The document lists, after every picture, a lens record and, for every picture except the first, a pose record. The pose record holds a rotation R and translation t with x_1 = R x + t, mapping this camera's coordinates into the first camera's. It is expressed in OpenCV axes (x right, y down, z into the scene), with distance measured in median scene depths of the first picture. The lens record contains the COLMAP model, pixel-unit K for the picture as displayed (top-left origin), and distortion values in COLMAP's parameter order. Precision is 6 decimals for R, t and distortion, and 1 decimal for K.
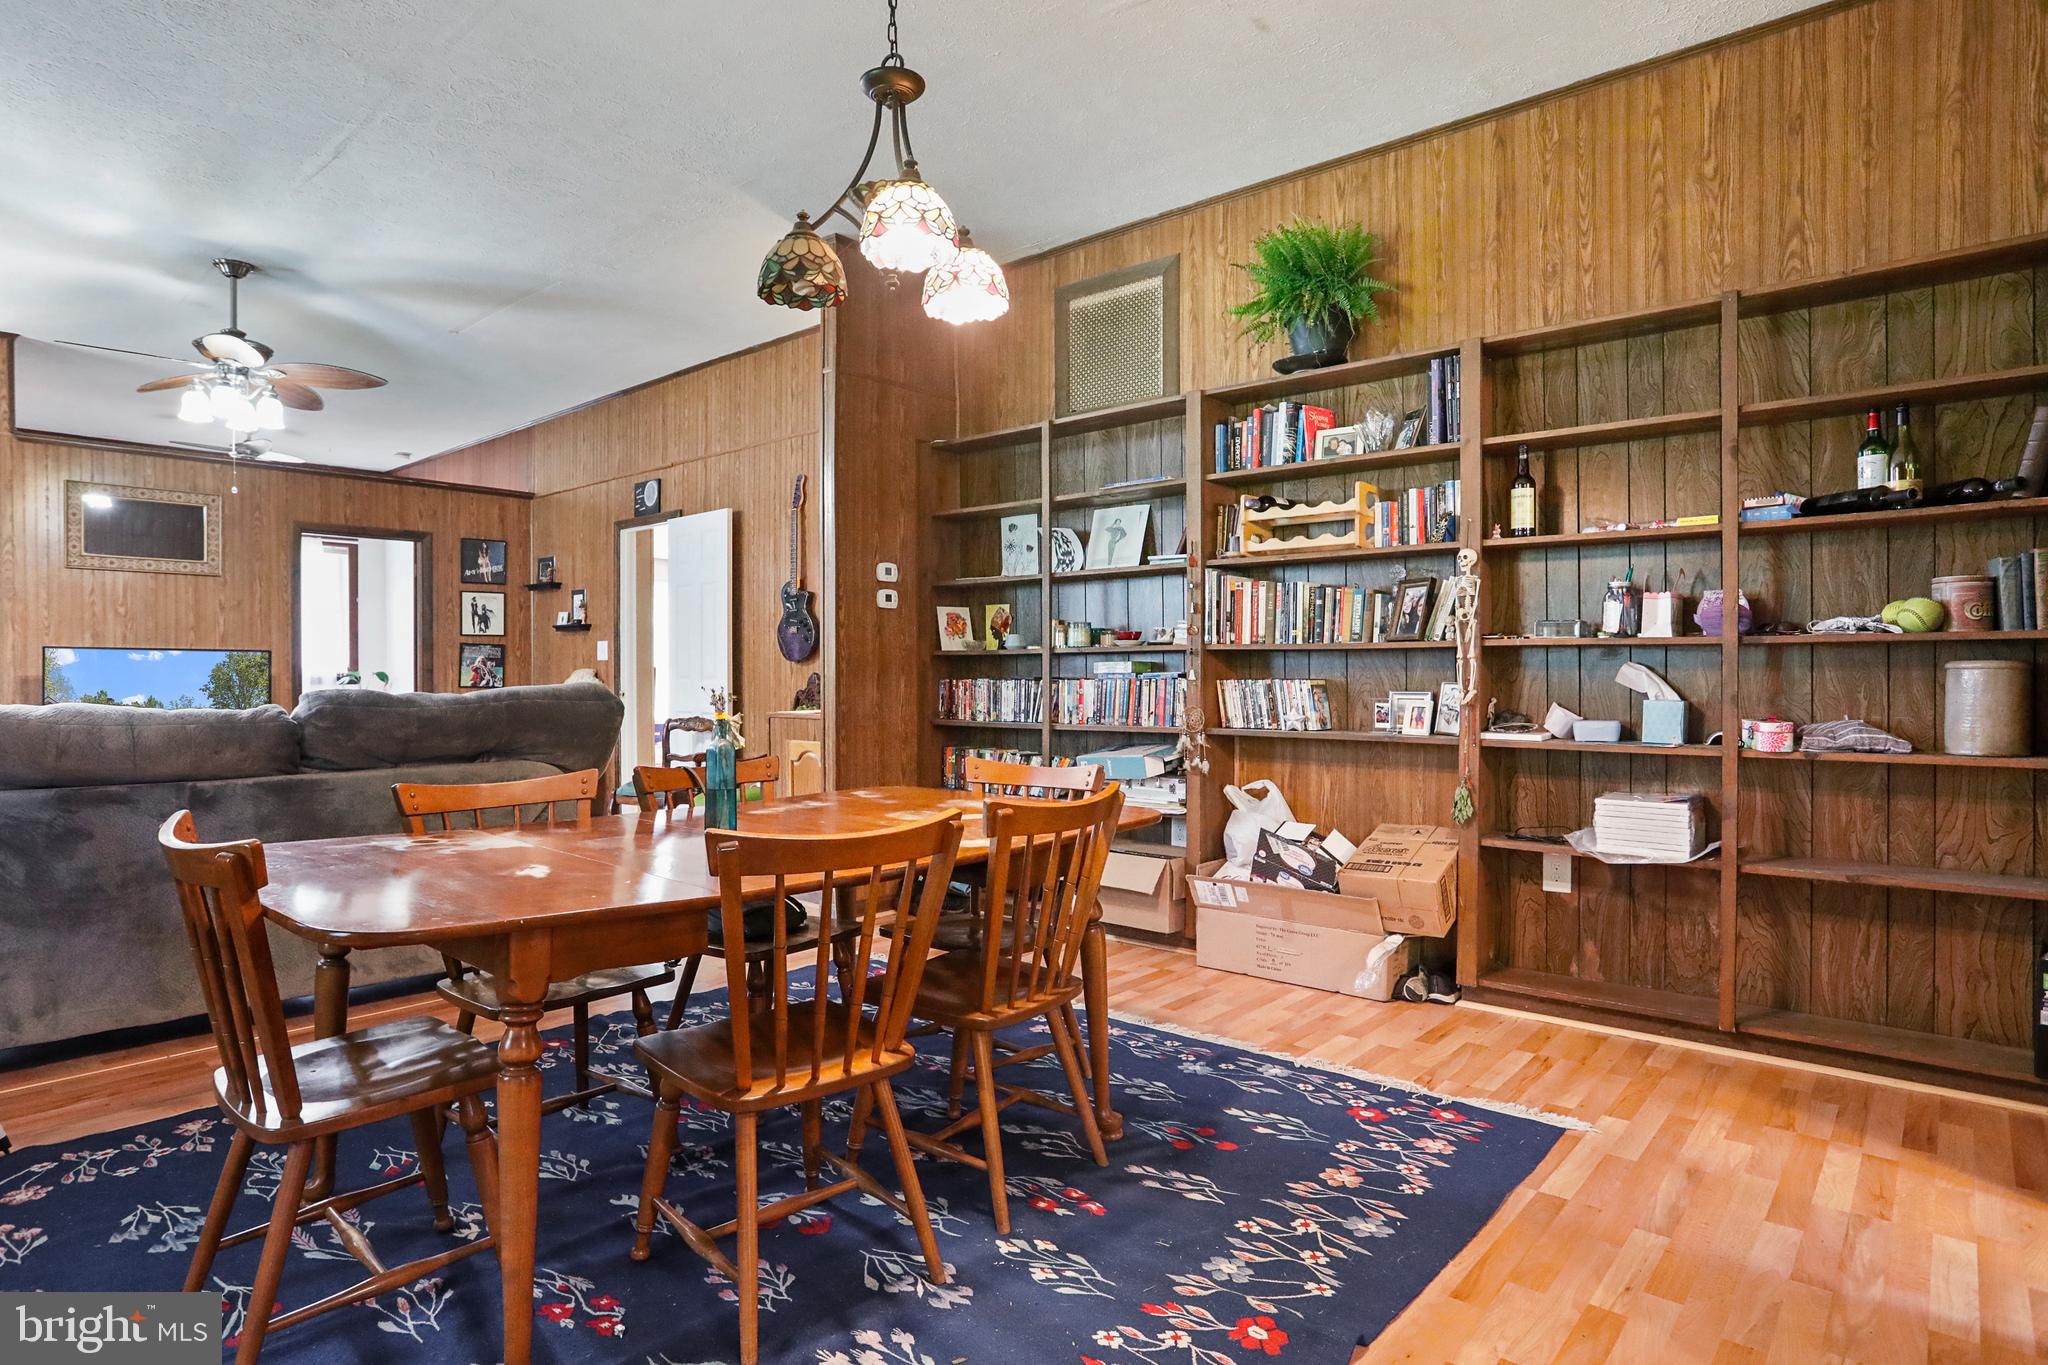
lens RADIAL K [[1114.1, 0, 1014.0], [0, 1114.1, 681.5], [0, 0, 1]] dist [-0.074905, 0.041890]
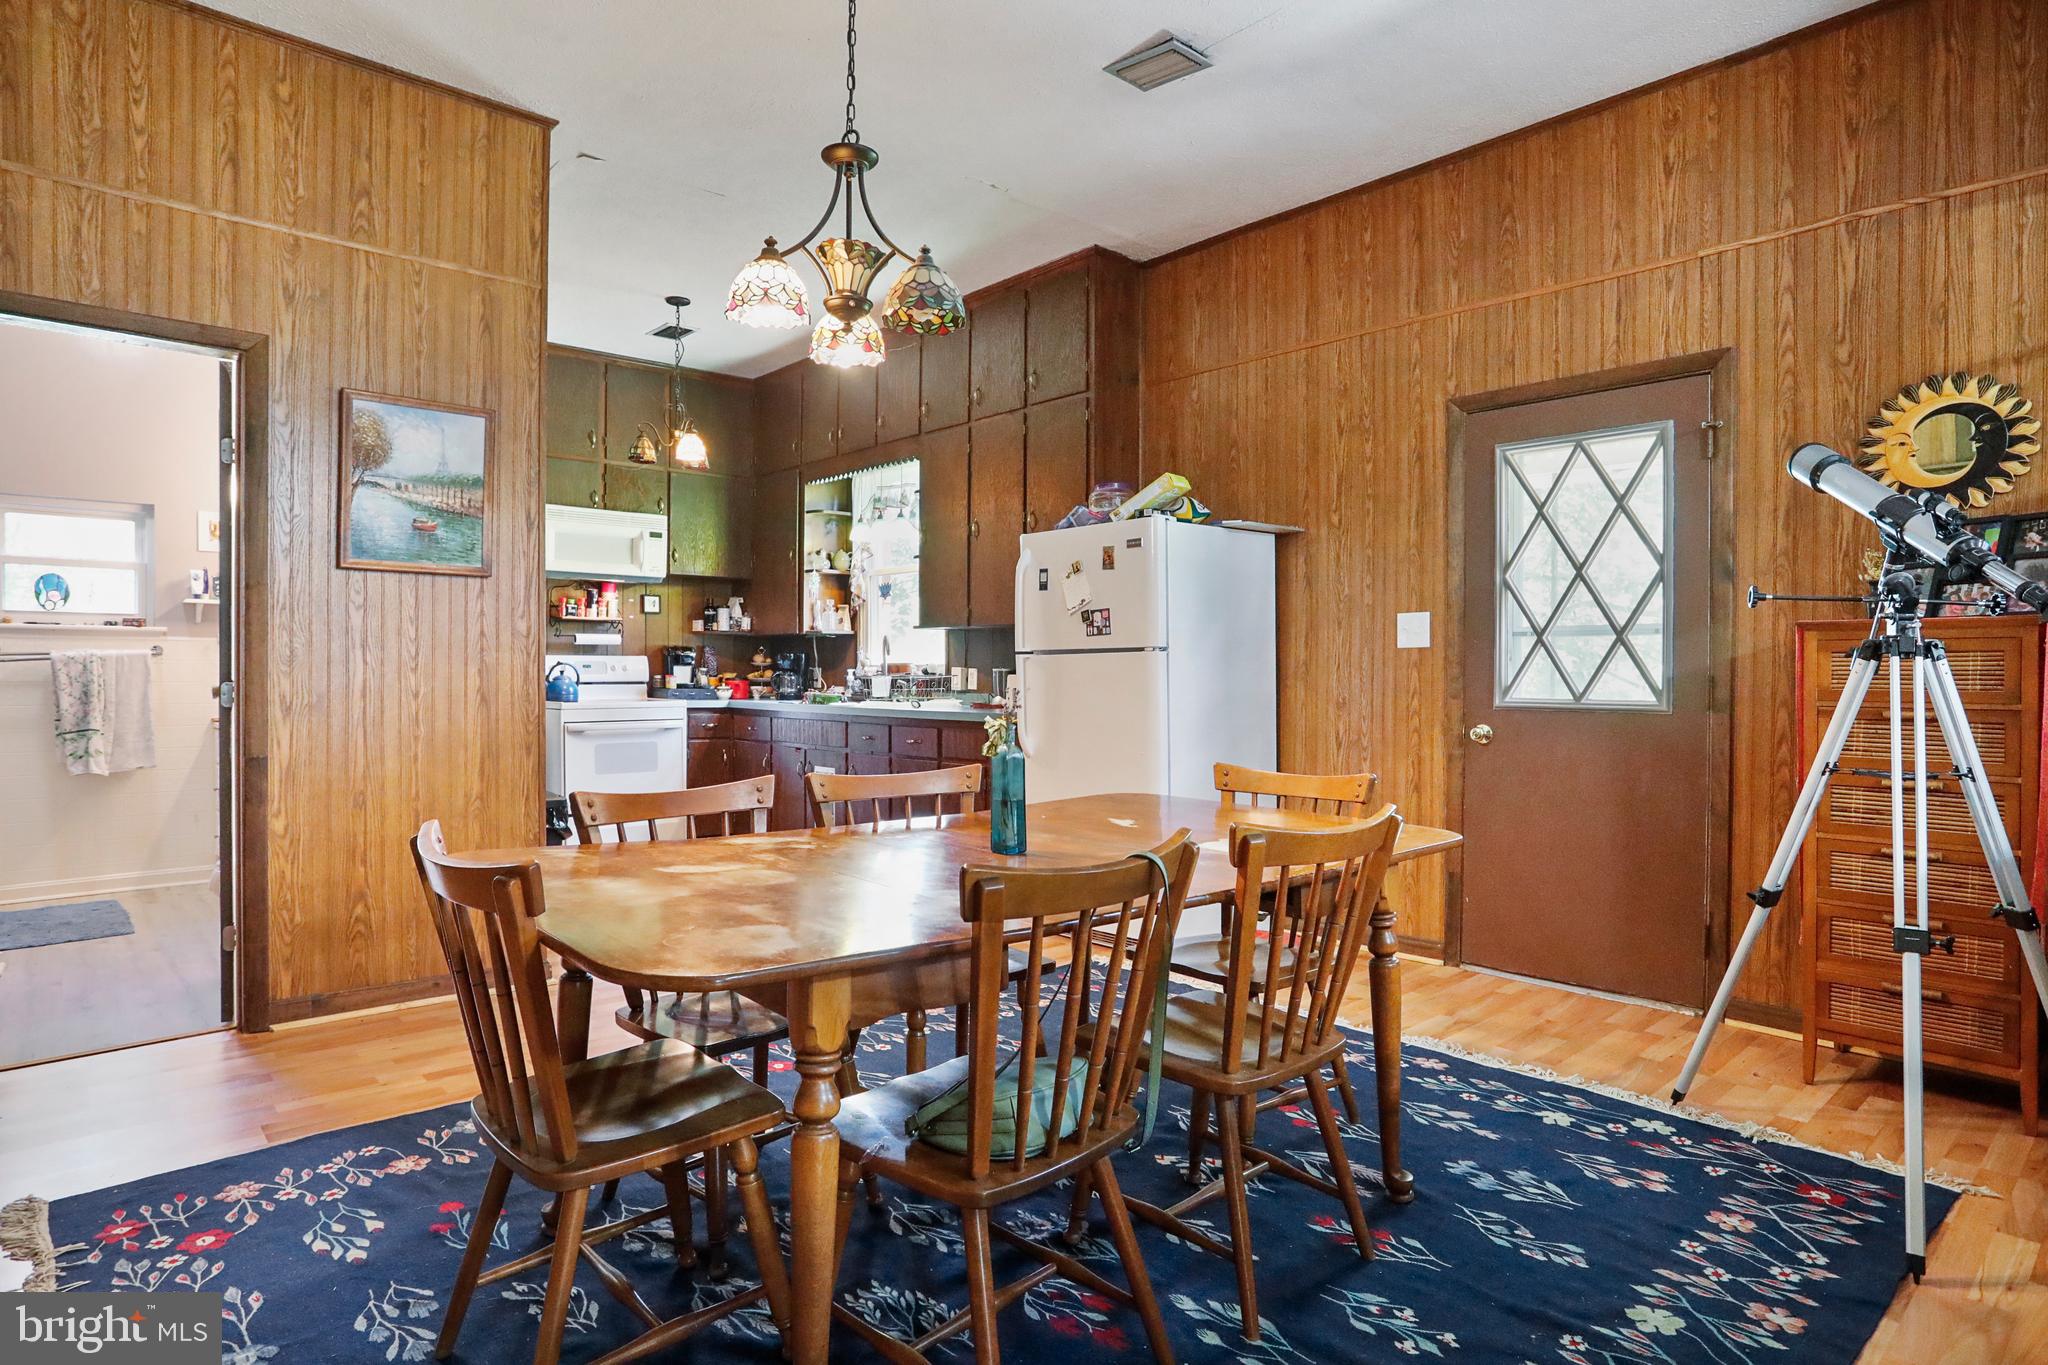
lens RADIAL K [[1114.1, 0, 1014.0], [0, 1114.1, 681.5], [0, 0, 1]] dist [-0.074905, 0.041890]
pose [[-0.992342, -0.003765, 0.123463, -0.335505], [-0.001987, 0.999893, 0.014518, -0.011758], [-0.123505, 0.014161, -0.992243, 1.676174]]
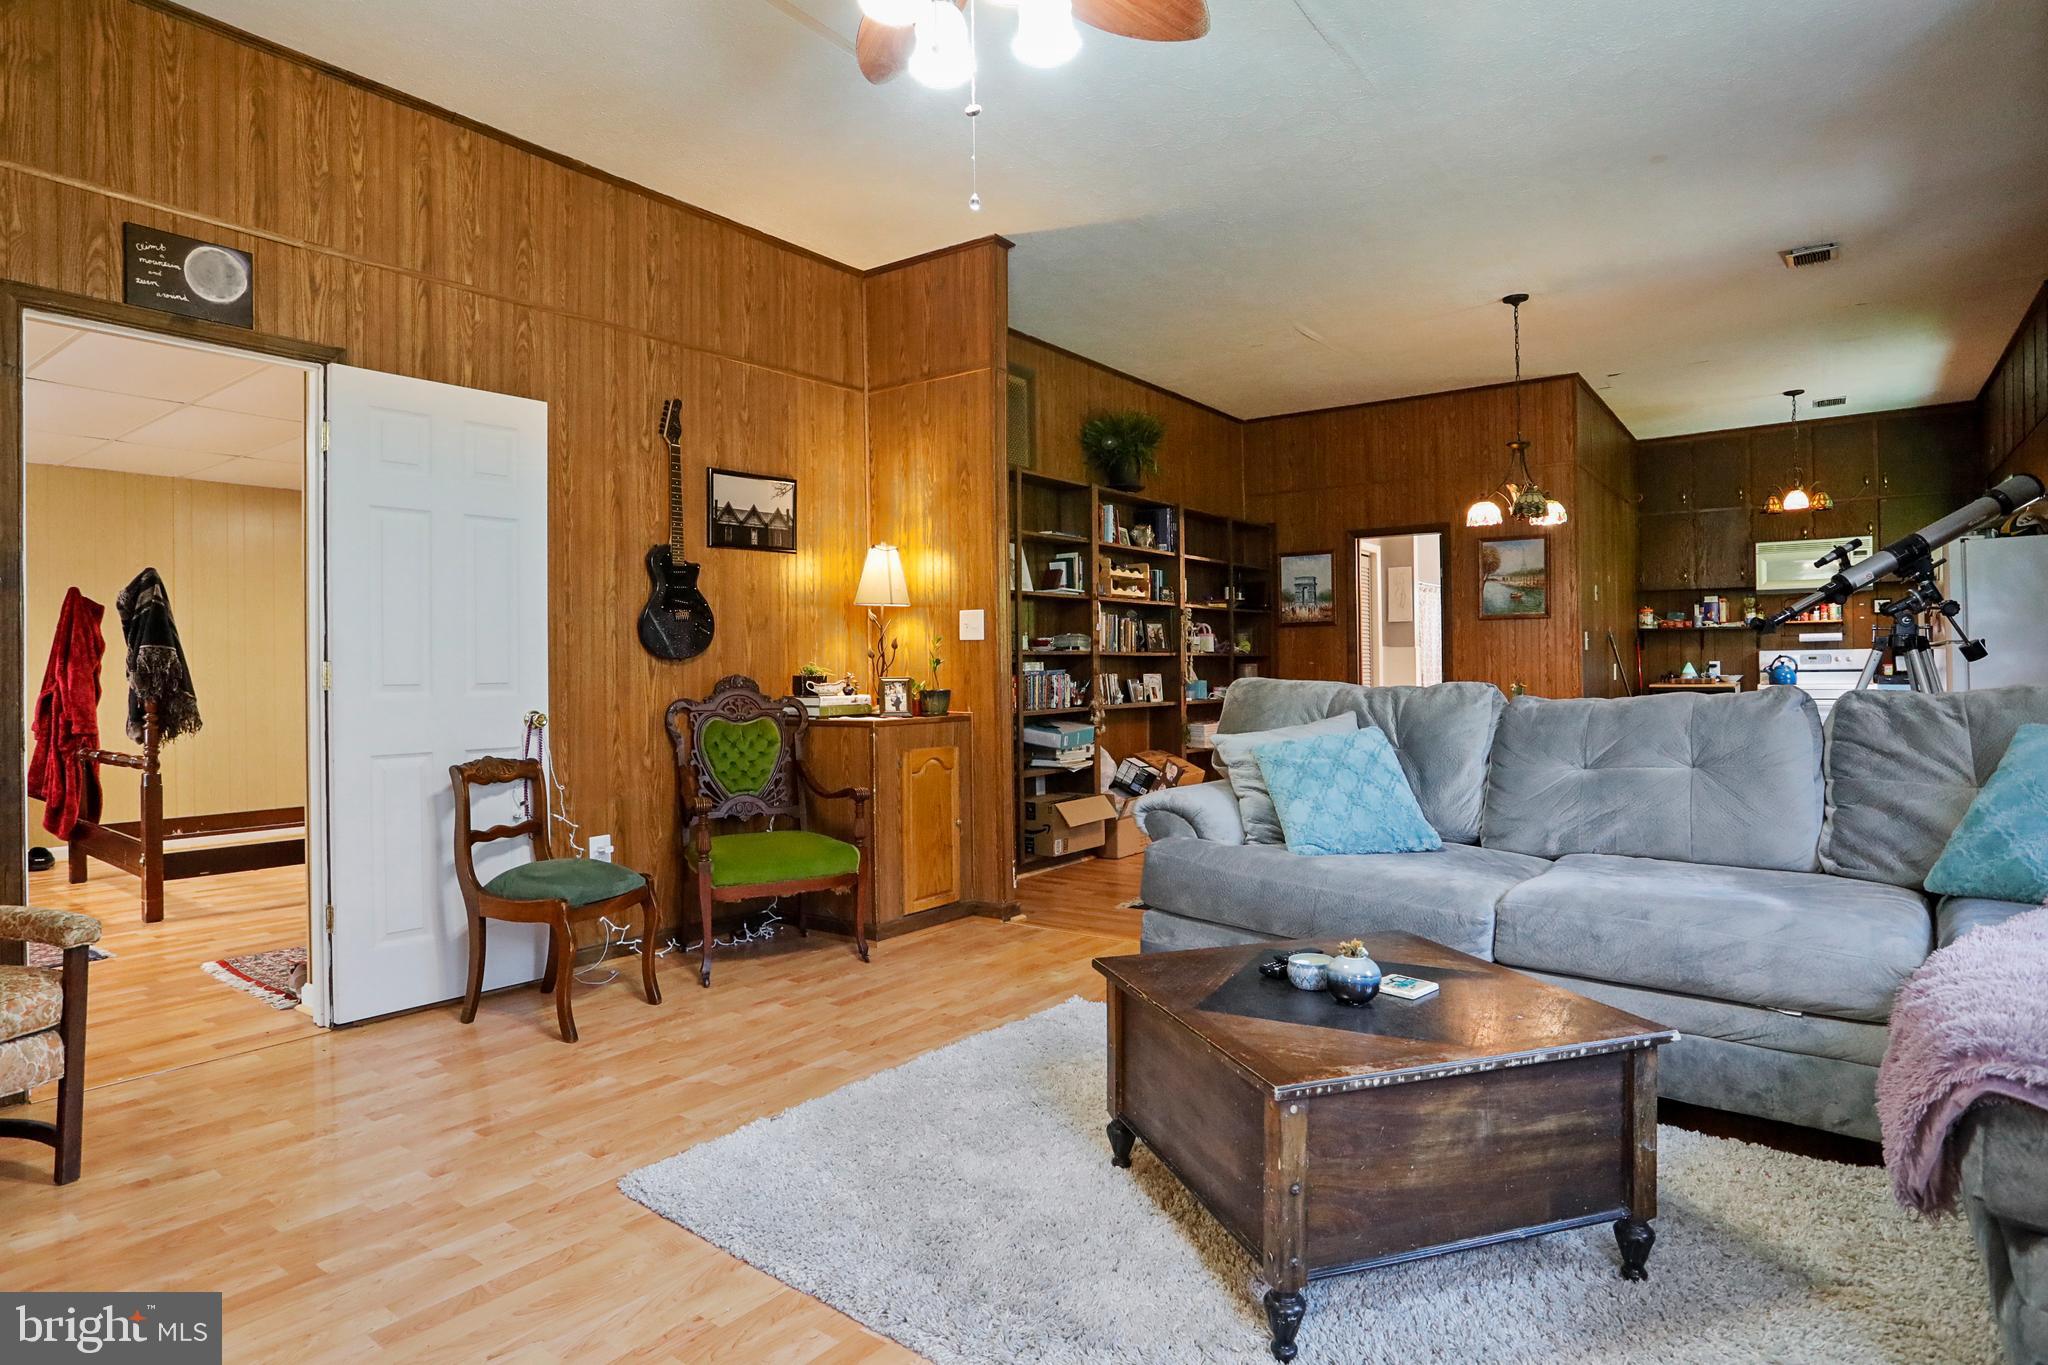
lens RADIAL K [[1114.1, 0, 1014.0], [0, 1114.1, 681.5], [0, 0, 1]] dist [-0.074905, 0.041890]
pose [[-0.074574, -0.009475, 0.997170, -2.102850], [0.018117, 0.999777, 0.010855, -0.016931], [-0.997051, 0.018875, -0.074385, 1.919703]]
